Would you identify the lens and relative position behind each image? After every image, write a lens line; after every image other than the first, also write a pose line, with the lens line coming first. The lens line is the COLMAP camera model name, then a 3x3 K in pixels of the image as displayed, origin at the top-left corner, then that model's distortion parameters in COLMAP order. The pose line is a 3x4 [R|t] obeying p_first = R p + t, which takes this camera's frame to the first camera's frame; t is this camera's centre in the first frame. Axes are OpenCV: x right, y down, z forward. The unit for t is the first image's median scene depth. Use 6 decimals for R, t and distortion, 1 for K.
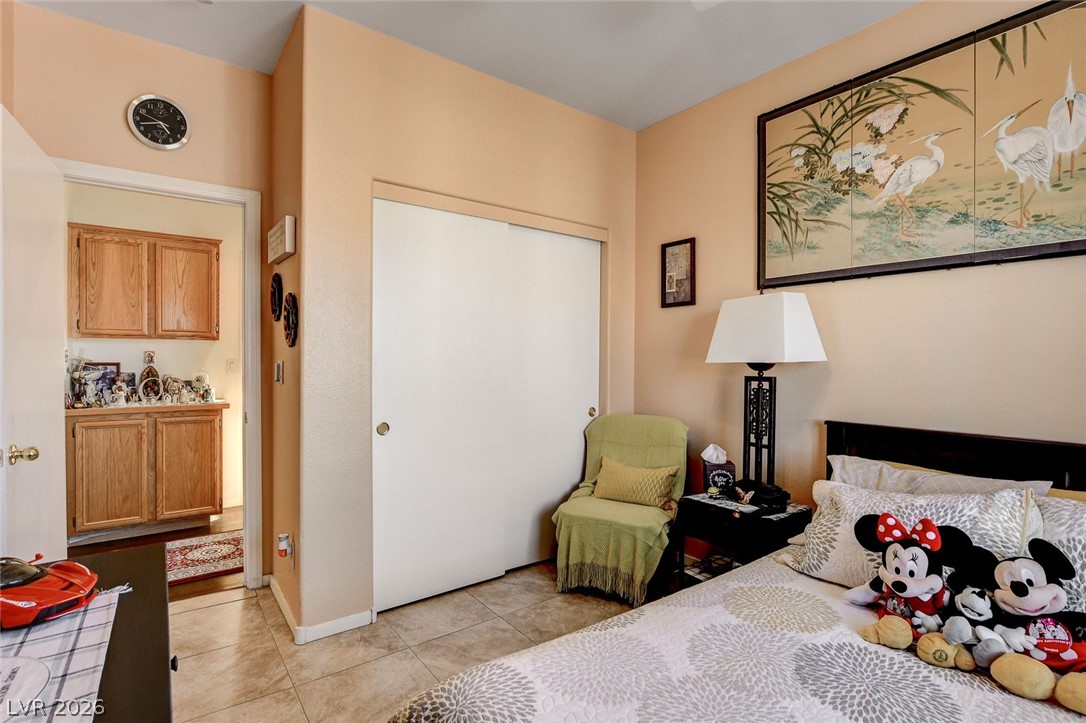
lens RADIAL K [[526.9, 0, 540.6], [0, 526.9, 361.3], [0, 0, 1]] dist [-0.013249, 0.000448]
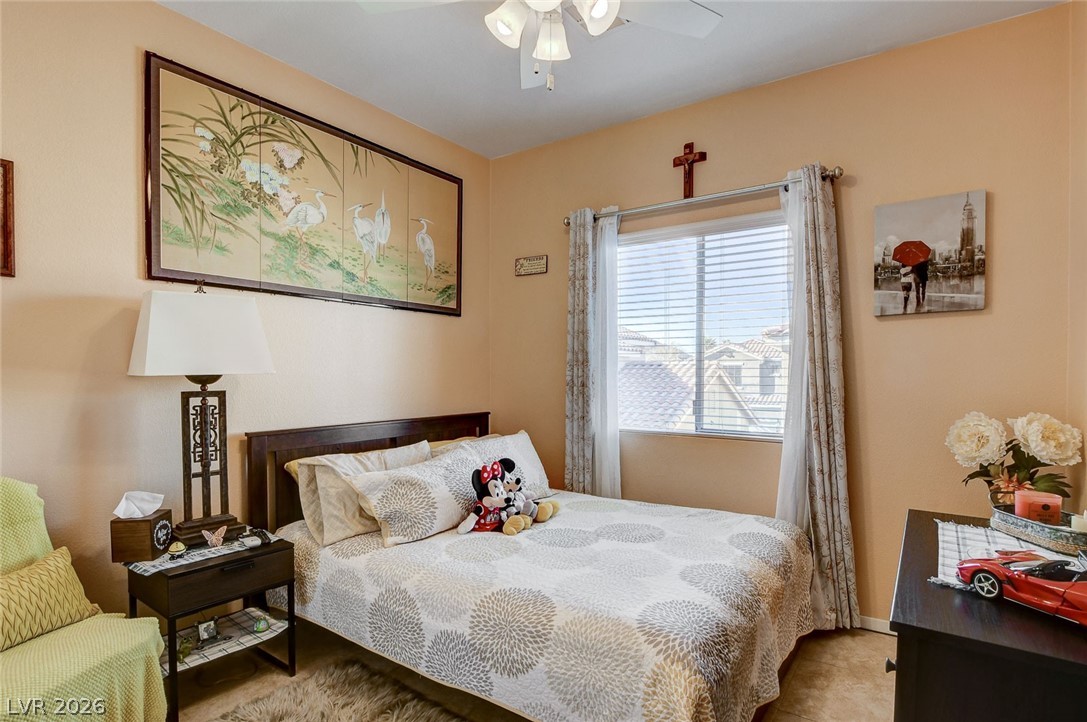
lens RADIAL K [[555.3, 0, 544.8], [0, 555.3, 386.0], [0, 0, 1]] dist [-0.017415, 0.000495]
pose [[-0.319628, -0.029533, 0.947083, -0.589205], [-0.000469, 0.999519, 0.031010, -0.006480], [-0.947543, 0.009468, -0.319488, 0.781296]]
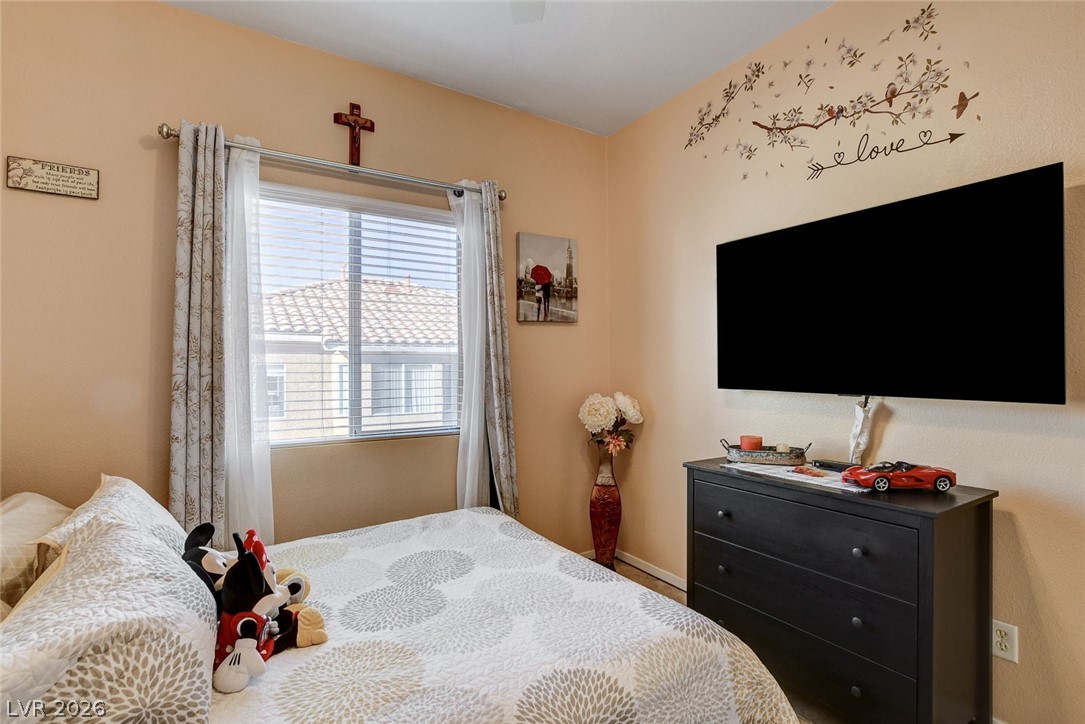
lens RADIAL K [[510.5, 0, 541.1], [0, 510.5, 366.8], [0, 0, 1]] dist [-0.017171, -0.000083]
pose [[-0.997394, -0.000216, 0.072146, 0.069361], [0.000133, 0.999988, 0.004838, -0.005198], [-0.072146, 0.004835, -0.997382, 1.035485]]
